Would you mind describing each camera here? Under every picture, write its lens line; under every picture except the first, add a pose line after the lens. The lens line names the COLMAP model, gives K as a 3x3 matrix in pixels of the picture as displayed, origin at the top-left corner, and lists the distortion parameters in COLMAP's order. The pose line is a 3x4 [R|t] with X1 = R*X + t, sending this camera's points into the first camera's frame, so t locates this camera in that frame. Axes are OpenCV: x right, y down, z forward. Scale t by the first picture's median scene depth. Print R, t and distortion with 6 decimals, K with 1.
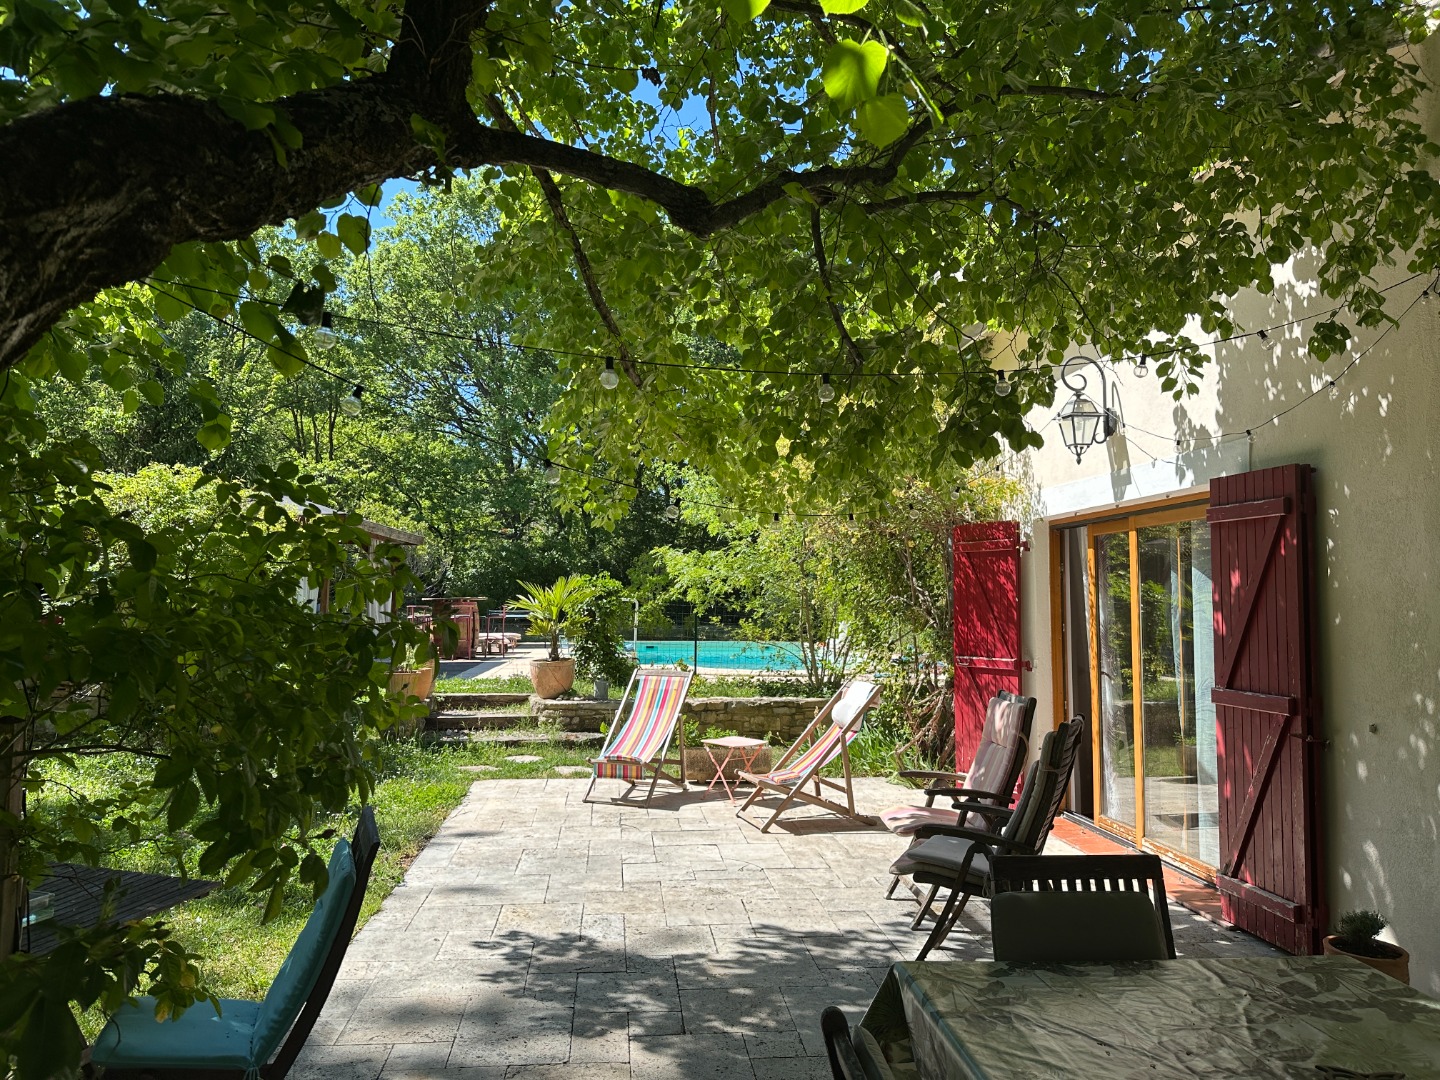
lens RADIAL K [[1021.0, 0, 693.8], [0, 1021.0, 508.4], [0, 0, 1]] dist [0.156774, -0.231924]
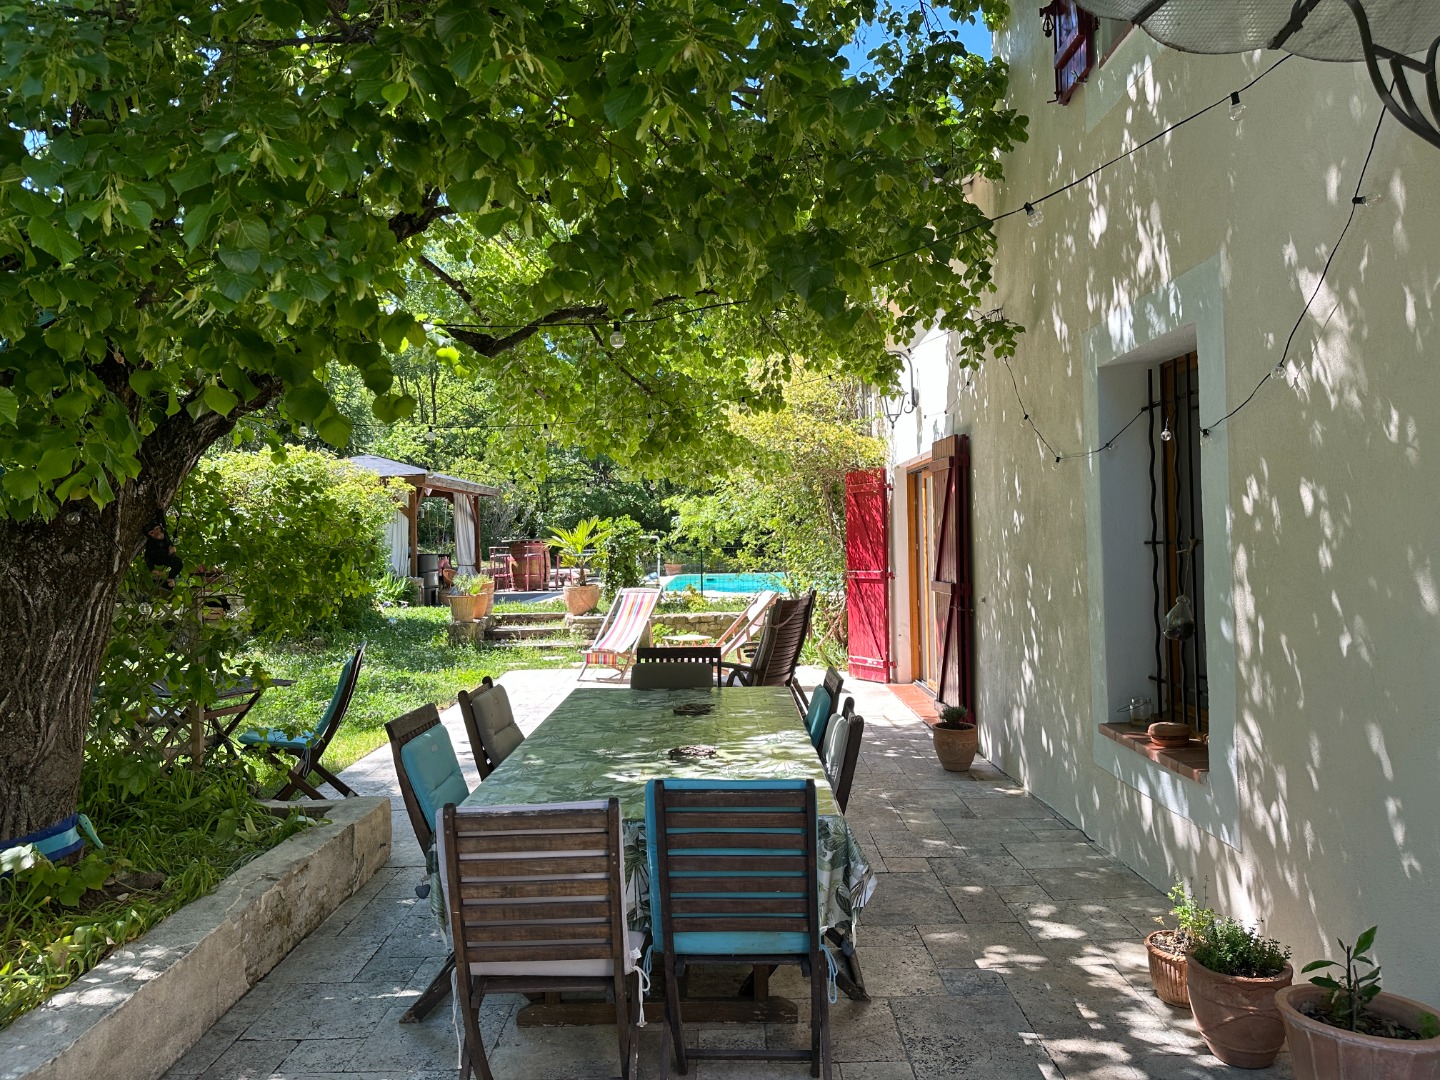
lens RADIAL K [[1021.0, 0, 693.8], [0, 1021.0, 508.4], [0, 0, 1]] dist [0.156774, -0.231924]
pose [[0.993702, -0.028785, -0.108292, 0.144196], [0.035158, 0.997731, 0.057411, -0.015010], [0.106394, -0.060856, 0.992460, -0.238470]]
